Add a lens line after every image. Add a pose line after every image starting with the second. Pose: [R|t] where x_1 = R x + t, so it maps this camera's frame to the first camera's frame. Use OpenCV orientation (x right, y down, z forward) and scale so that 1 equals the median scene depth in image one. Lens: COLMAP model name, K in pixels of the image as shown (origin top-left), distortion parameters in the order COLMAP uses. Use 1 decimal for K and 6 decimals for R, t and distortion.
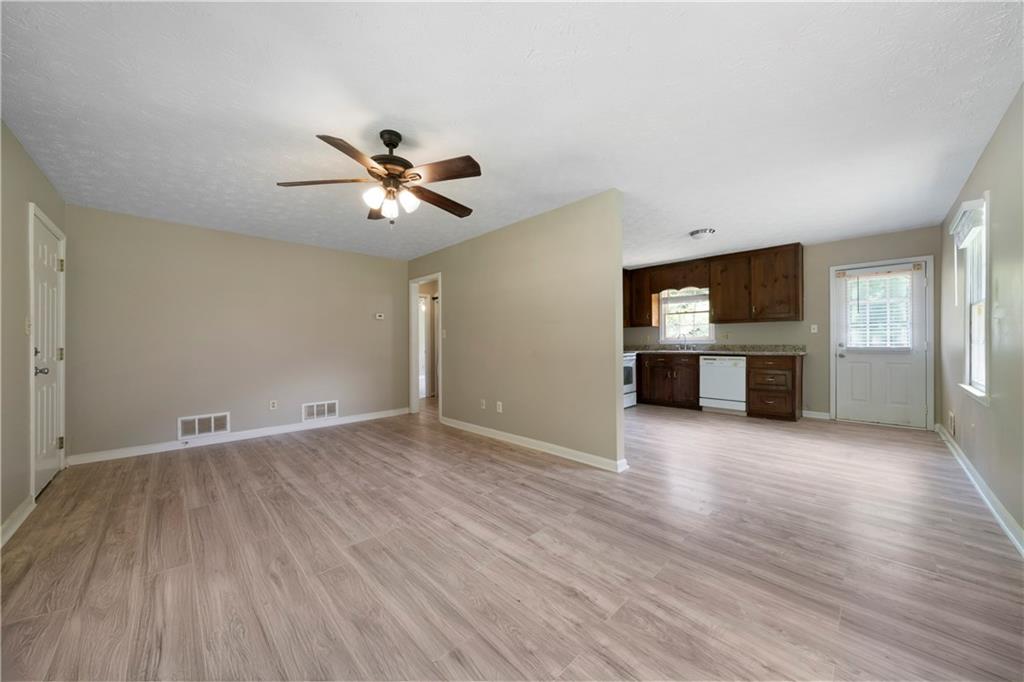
lens RADIAL K [[352.2, 0, 512.0], [0, 352.2, 341.0], [0, 0, 1]] dist [-0.010693, -0.000034]
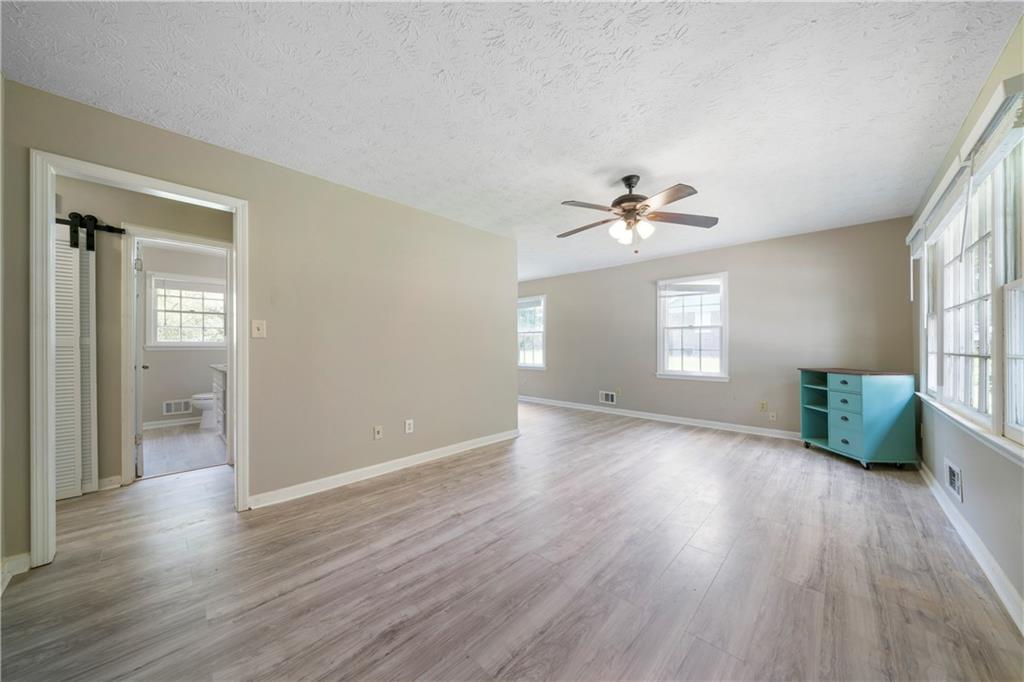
lens RADIAL K [[352.2, 0, 512.0], [0, 352.2, 341.0], [0, 0, 1]] dist [-0.010693, -0.000034]
pose [[-0.034889, 0.018052, 0.999228, -1.753929], [-0.003719, 0.999828, -0.018192, 0.014227], [-0.999384, -0.004351, -0.034816, 1.641237]]
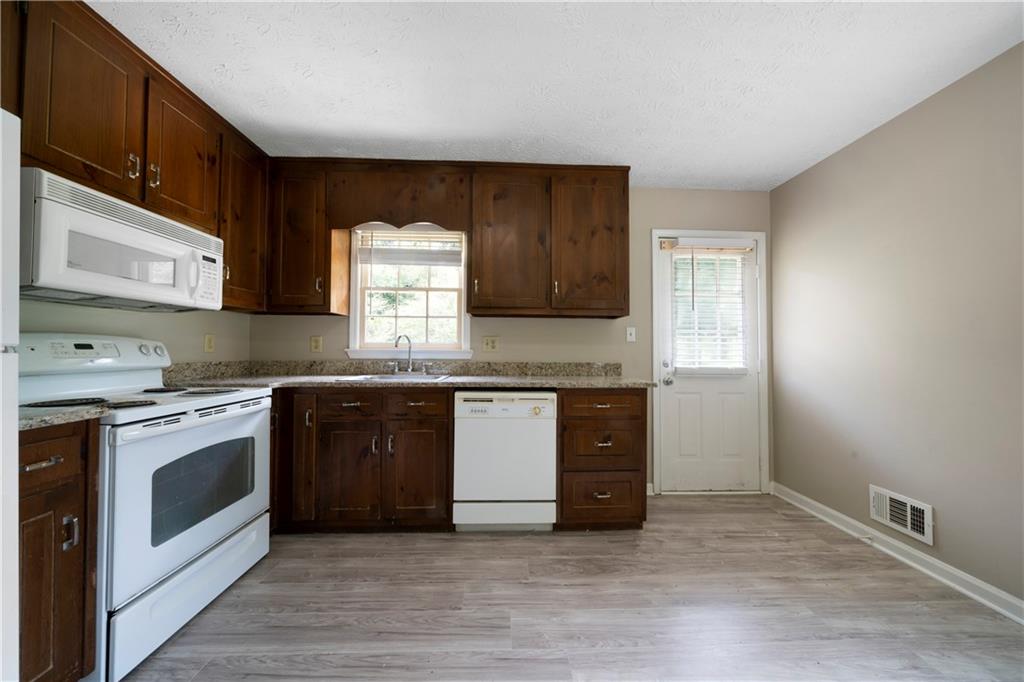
lens RADIAL K [[352.2, 0, 512.0], [0, 352.2, 341.0], [0, 0, 1]] dist [-0.010693, -0.000034]
pose [[0.662043, 0.036297, 0.748586, 0.257418], [-0.016612, 0.999292, -0.033762, -0.001371], [-0.749282, 0.009916, 0.662177, 0.628591]]
